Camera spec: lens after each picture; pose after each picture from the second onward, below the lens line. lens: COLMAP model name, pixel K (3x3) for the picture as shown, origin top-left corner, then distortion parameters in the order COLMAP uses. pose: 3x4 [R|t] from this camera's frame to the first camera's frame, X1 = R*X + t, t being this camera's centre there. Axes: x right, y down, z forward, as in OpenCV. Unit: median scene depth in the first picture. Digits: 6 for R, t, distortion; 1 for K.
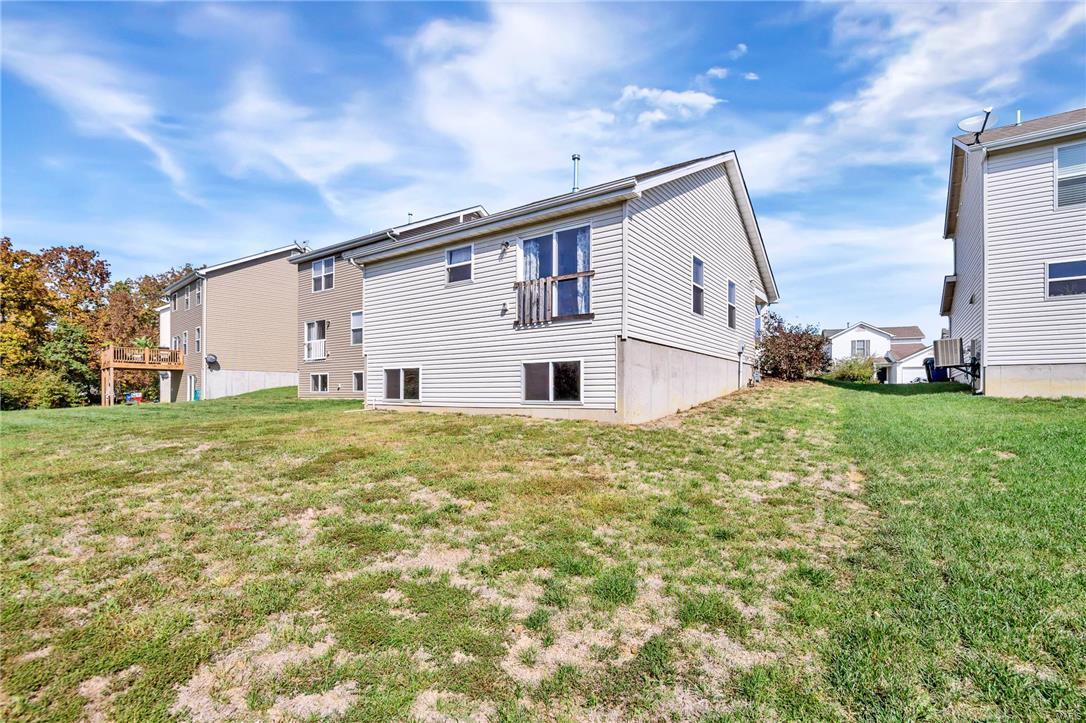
lens RADIAL K [[497.5, 0, 541.8], [0, 497.5, 377.0], [0, 0, 1]] dist [-0.035963, 0.000133]
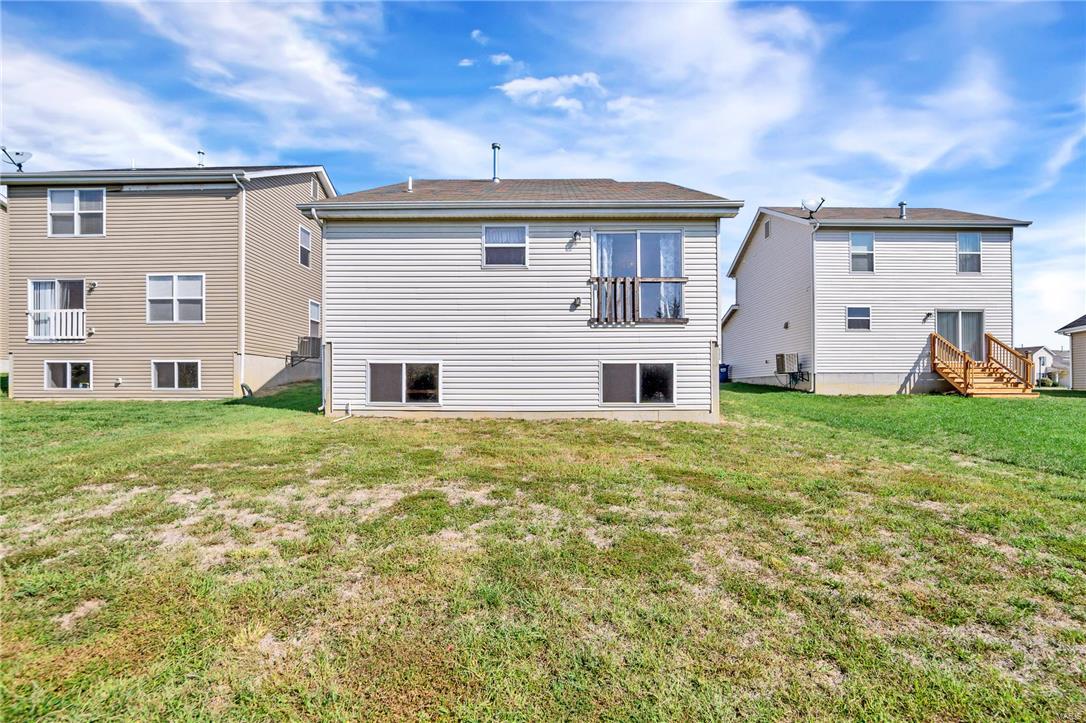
lens RADIAL K [[488.9, 0, 540.3], [0, 488.9, 365.3], [0, 0, 1]] dist [-0.028980, 0.000131]
pose [[0.826426, 0.026658, 0.562414, -0.613188], [-0.019176, 0.999632, -0.019204, -0.003560], [-0.562719, 0.005086, 0.826633, 0.277492]]
